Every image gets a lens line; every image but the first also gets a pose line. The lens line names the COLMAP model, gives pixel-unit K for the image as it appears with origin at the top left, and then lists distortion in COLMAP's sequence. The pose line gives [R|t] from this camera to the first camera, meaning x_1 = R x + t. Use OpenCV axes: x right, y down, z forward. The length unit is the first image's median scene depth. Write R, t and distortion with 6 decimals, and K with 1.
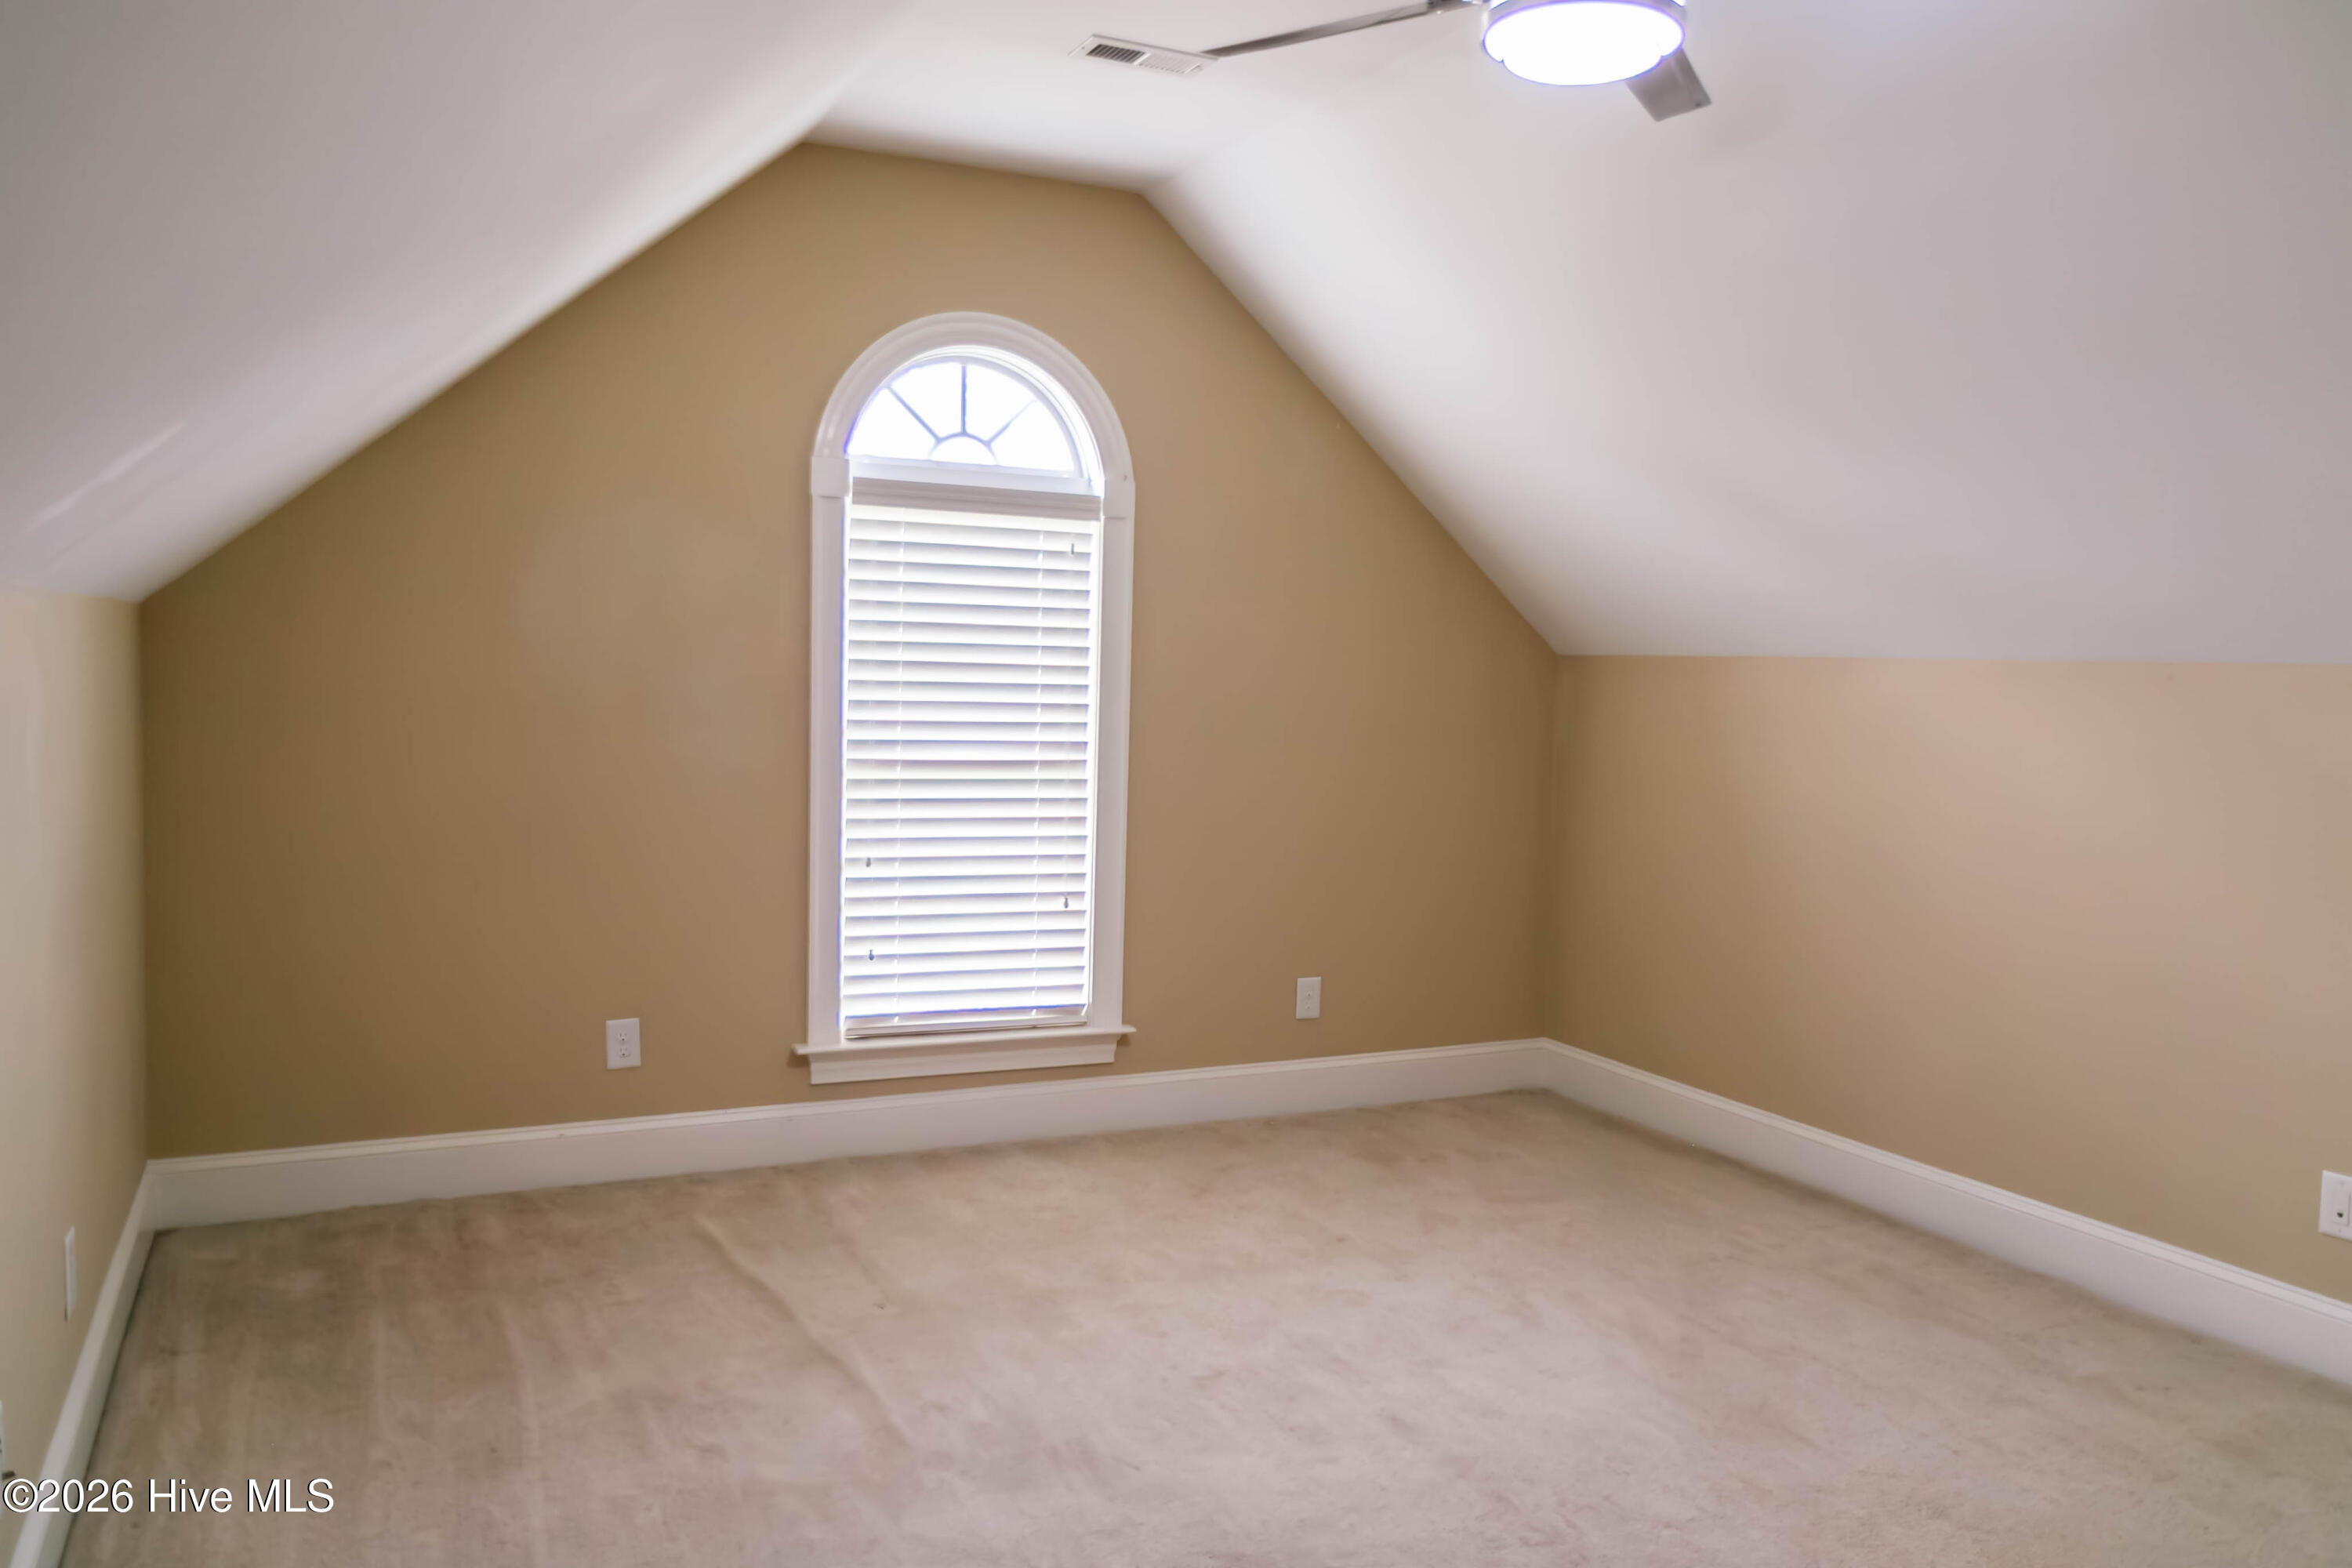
lens RADIAL K [[1823.4, 0, 1187.8], [0, 1823.4, 778.0], [0, 0, 1]] dist [-0.015265, -0.011537]
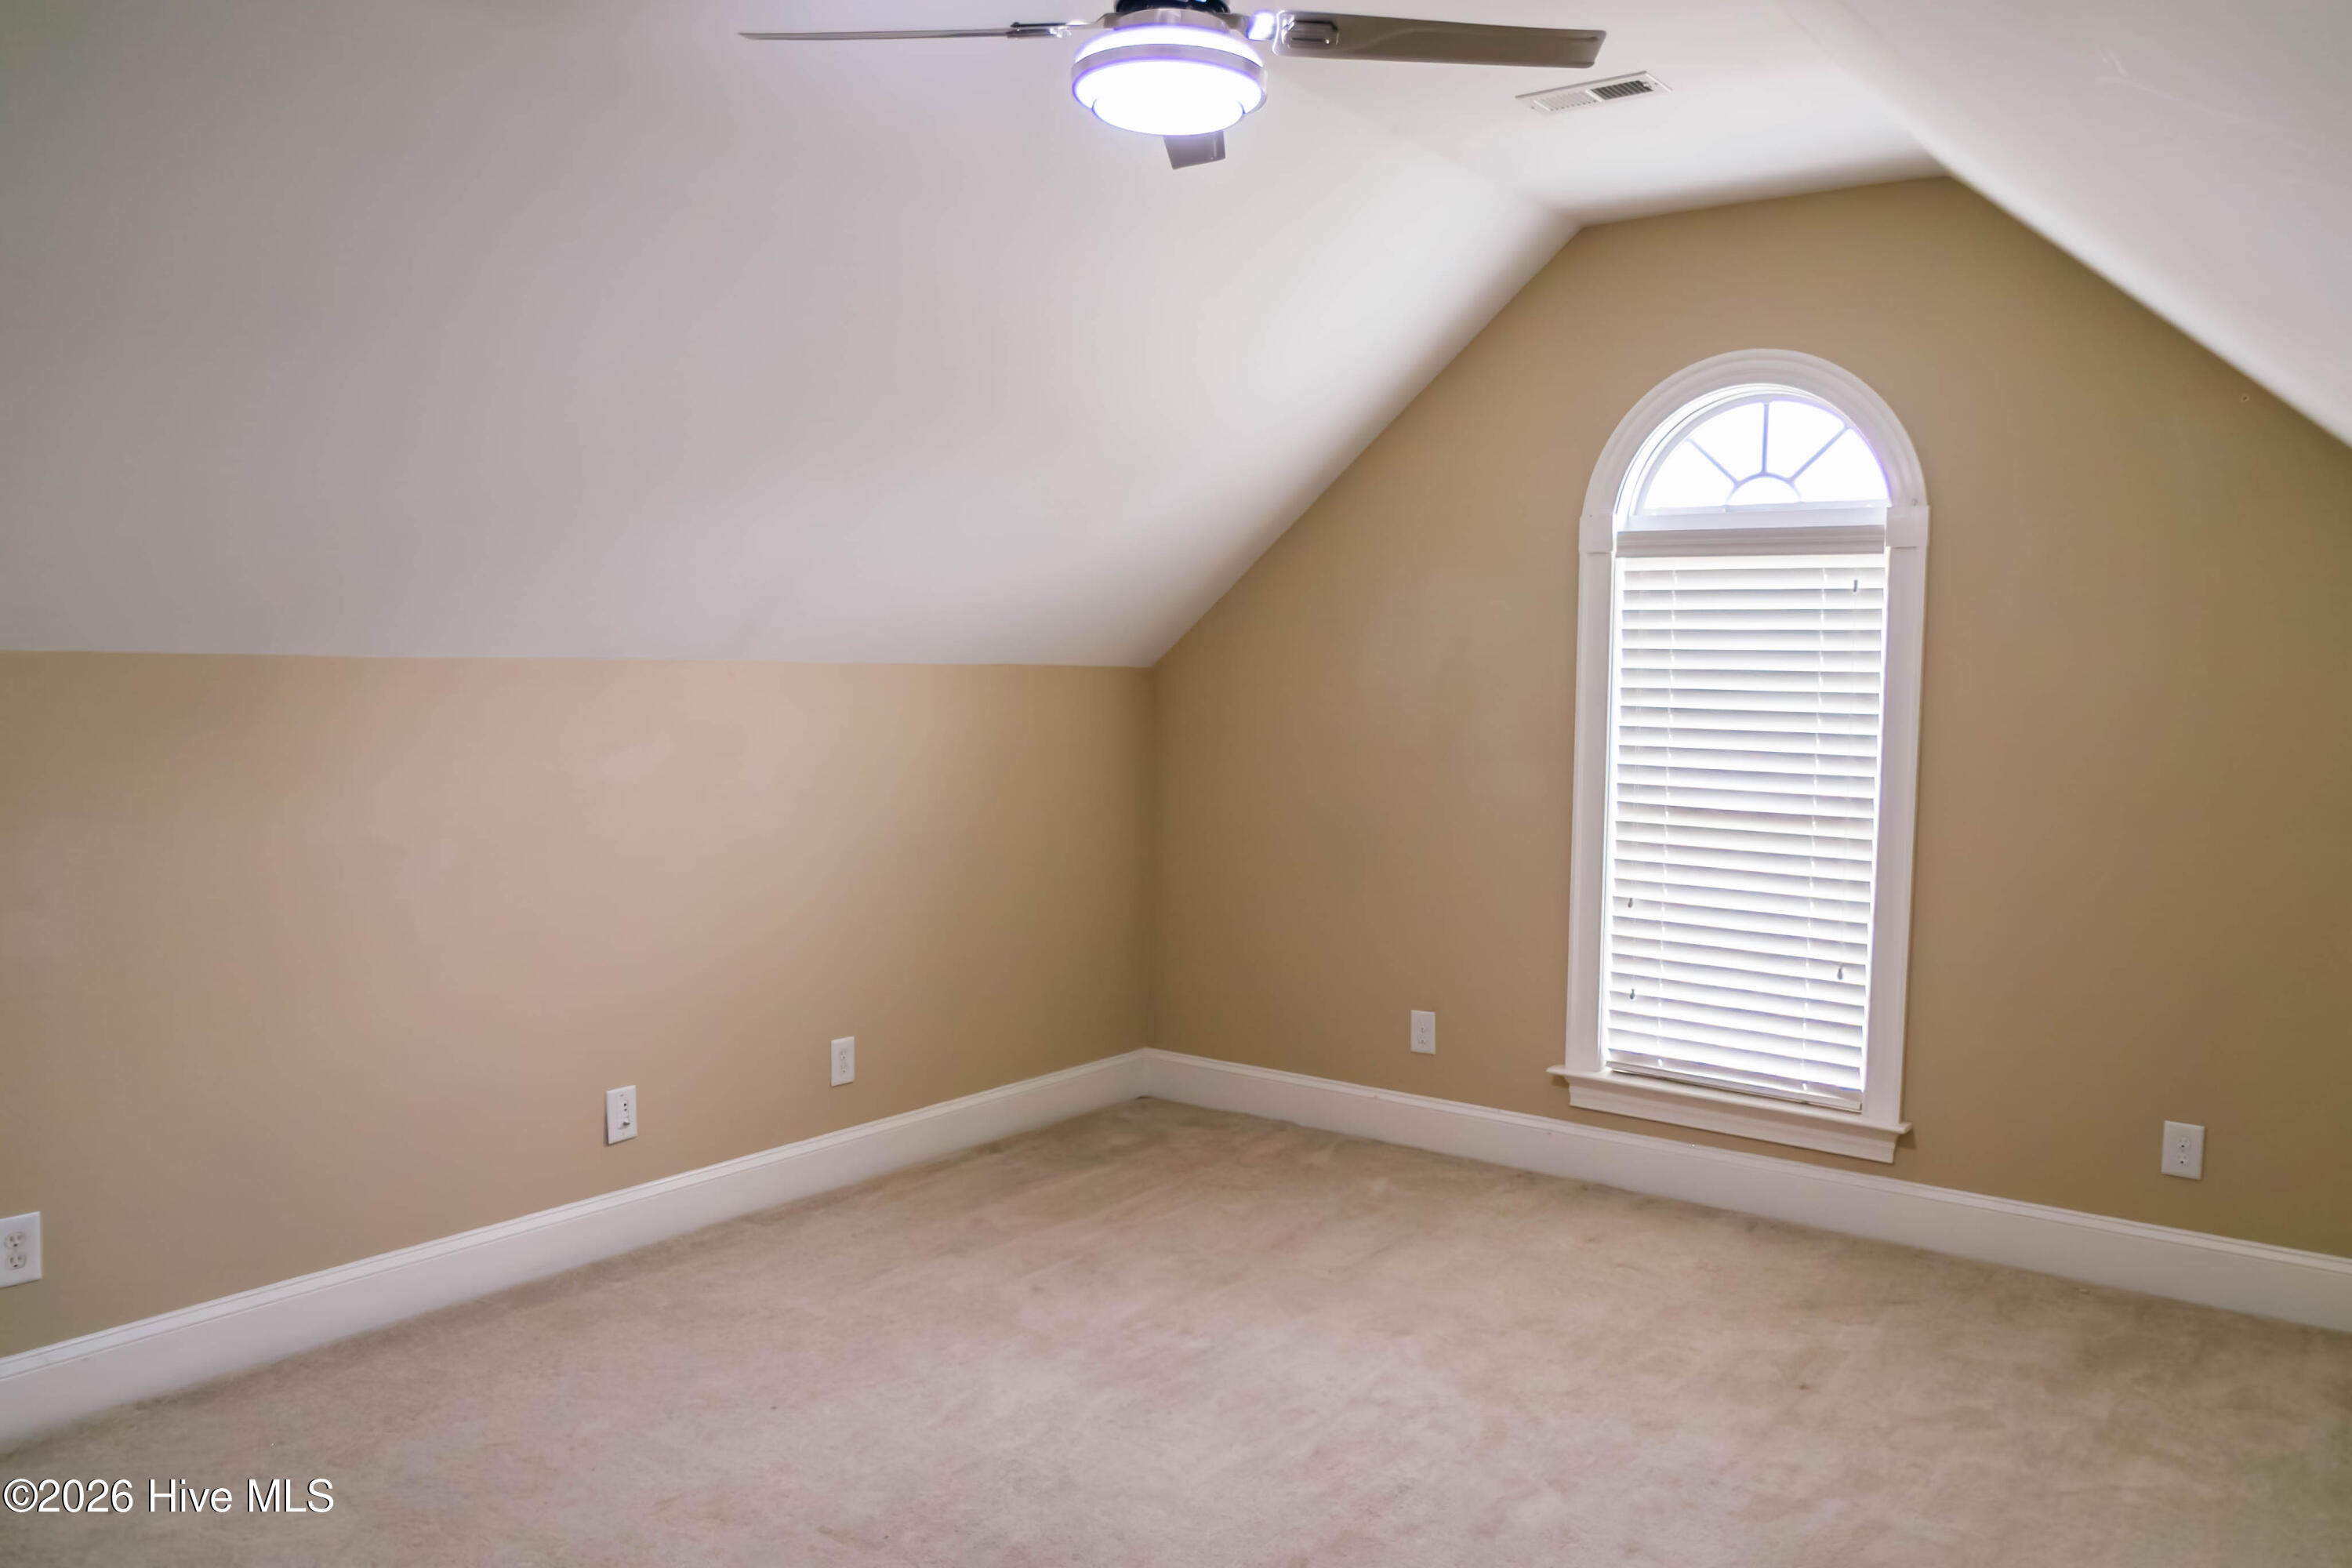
lens RADIAL K [[1823.4, 0, 1190.1], [0, 1823.4, 791.7], [0, 0, 1]] dist [-0.015265, -0.011537]
pose [[0.434832, 0.041268, -0.899566, 0.633401], [-0.064489, 0.997812, 0.014602, -0.015454], [0.898200, 0.051663, 0.436542, 0.320197]]
